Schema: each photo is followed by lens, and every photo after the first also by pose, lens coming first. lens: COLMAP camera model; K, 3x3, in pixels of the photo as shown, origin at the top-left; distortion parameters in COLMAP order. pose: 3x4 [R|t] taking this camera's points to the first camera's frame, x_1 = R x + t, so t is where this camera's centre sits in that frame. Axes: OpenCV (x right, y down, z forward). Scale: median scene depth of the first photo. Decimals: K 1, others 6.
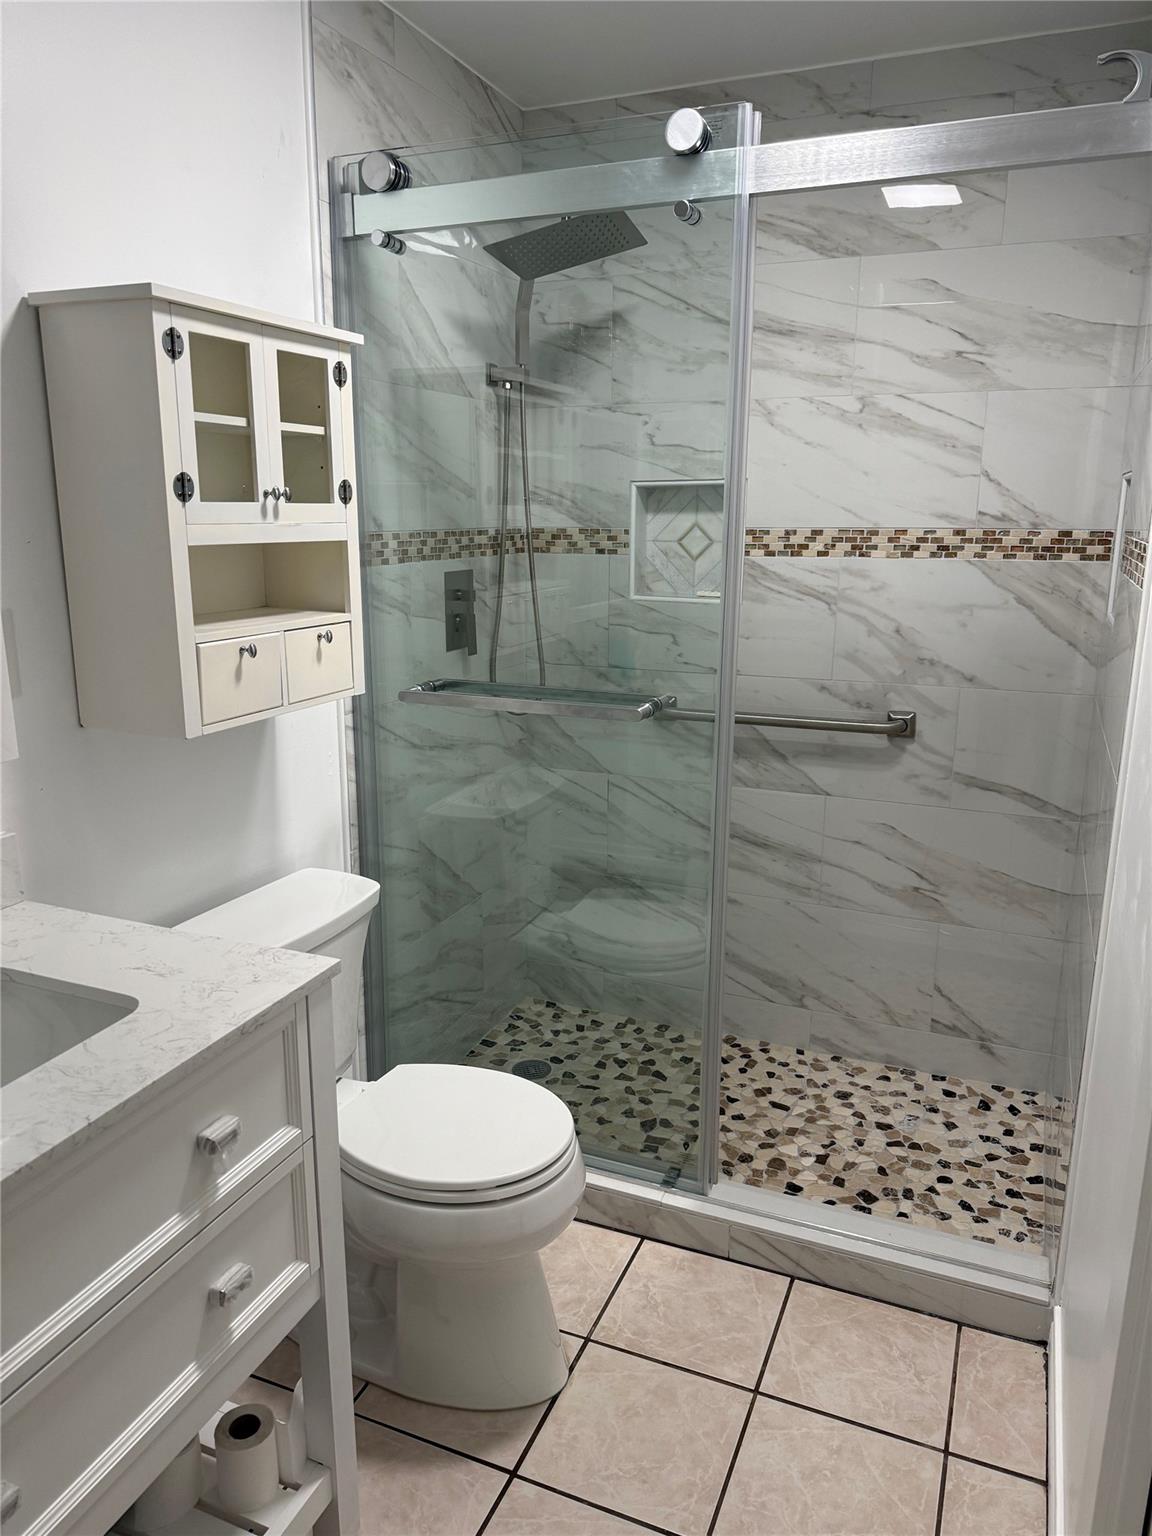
lens RADIAL K [[1089.1, 0, 576.0], [0, 1089.1, 768.0], [0, 0, 1]] dist [0.100950, -0.164528]
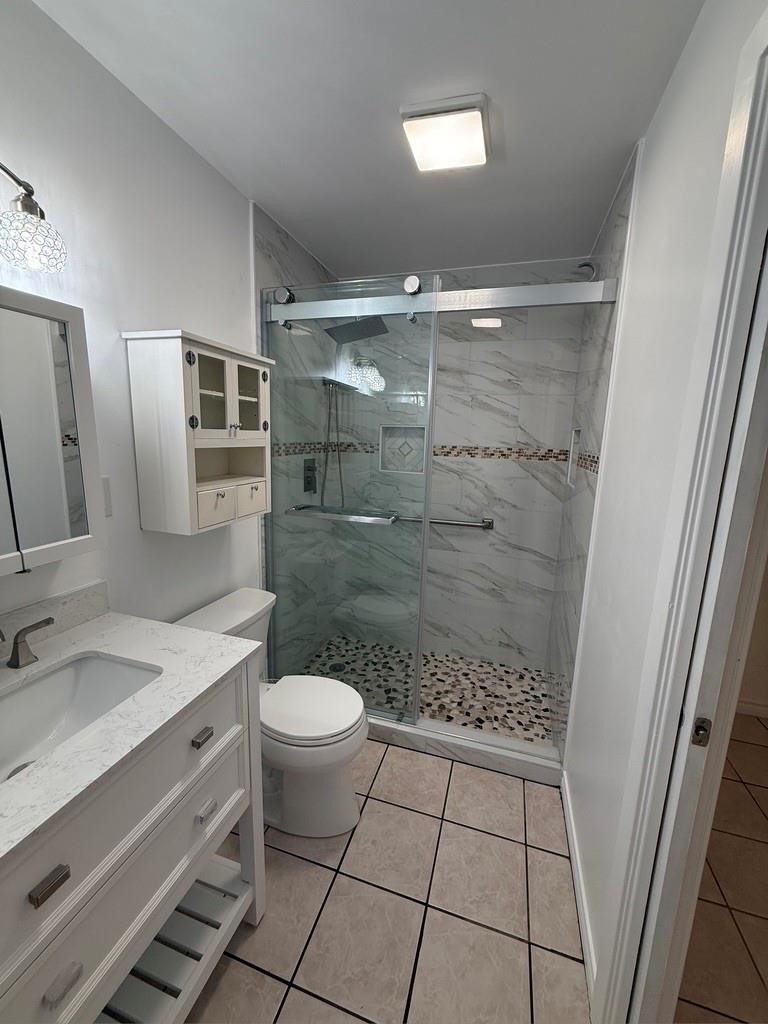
lens RADIAL K [[410.6, 0, 385.9], [0, 410.6, 507.2], [0, 0, 1]] dist [-0.002644, -0.000318]
pose [[0.994527, 0.008112, 0.104169, -0.036114], [-0.002078, 0.998320, -0.057898, -0.024281], [-0.104464, 0.057365, 0.992873, 0.098570]]
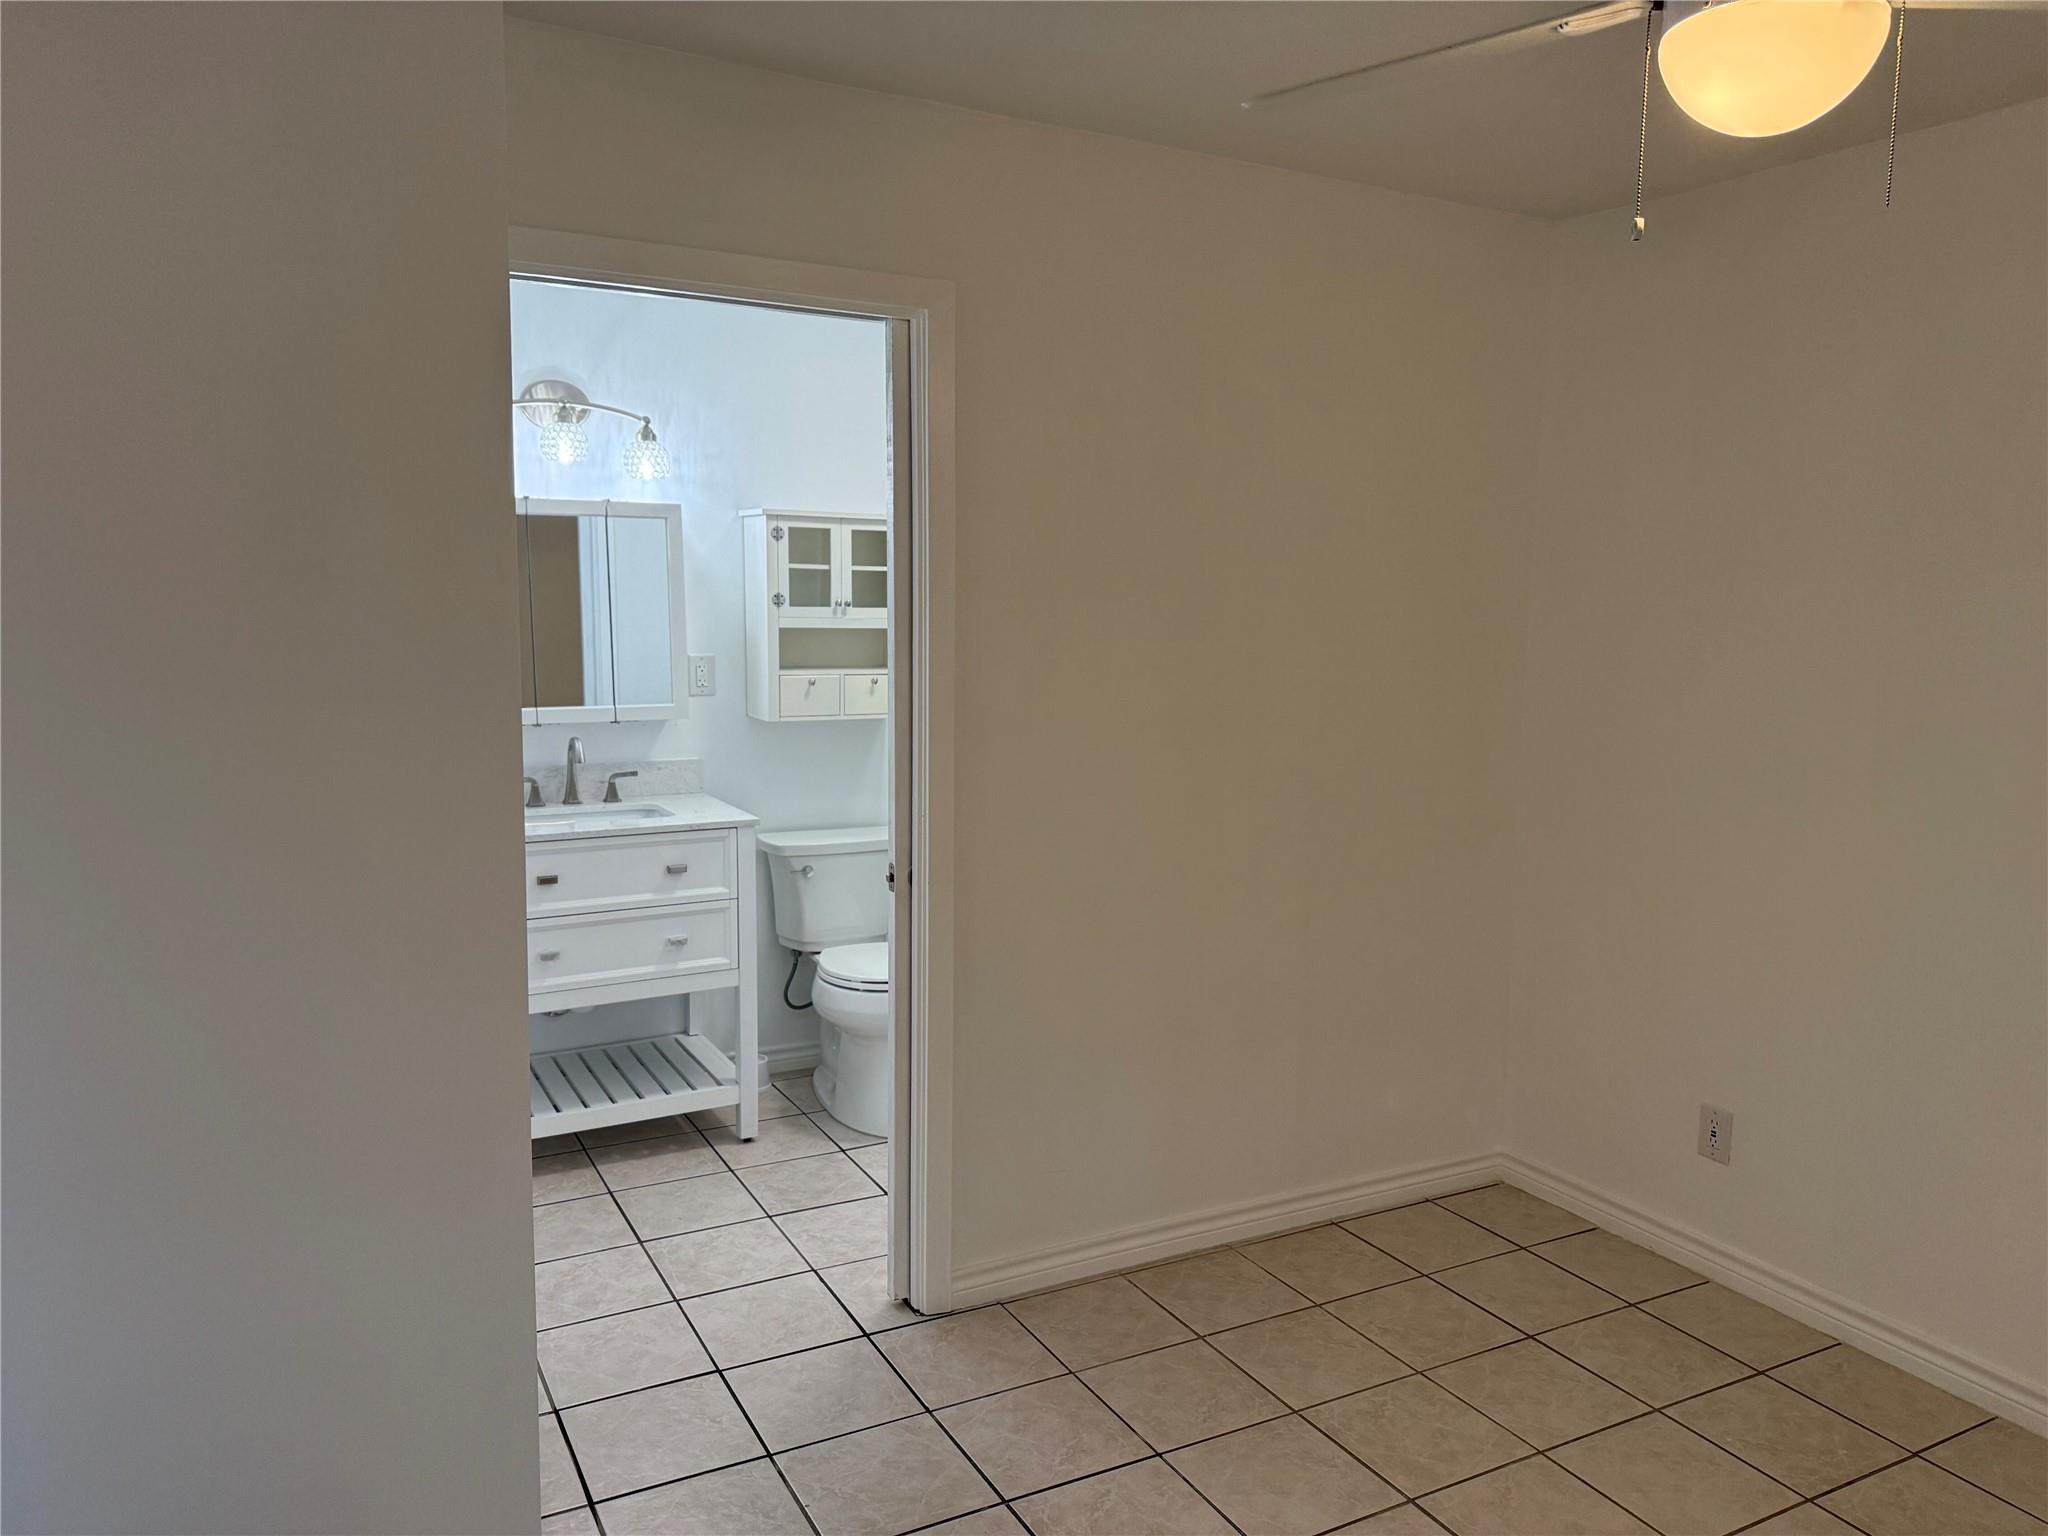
lens RADIAL K [[1452.1, 0, 1026.8], [0, 1452.1, 780.3], [0, 0, 1]] dist [0.100950, -0.164528]
pose [[0.780861, 0.082192, -0.619274, 1.125859], [-0.156020, 0.985551, -0.065924, 0.121707], [0.604908, 0.148097, 0.782403, -0.526651]]
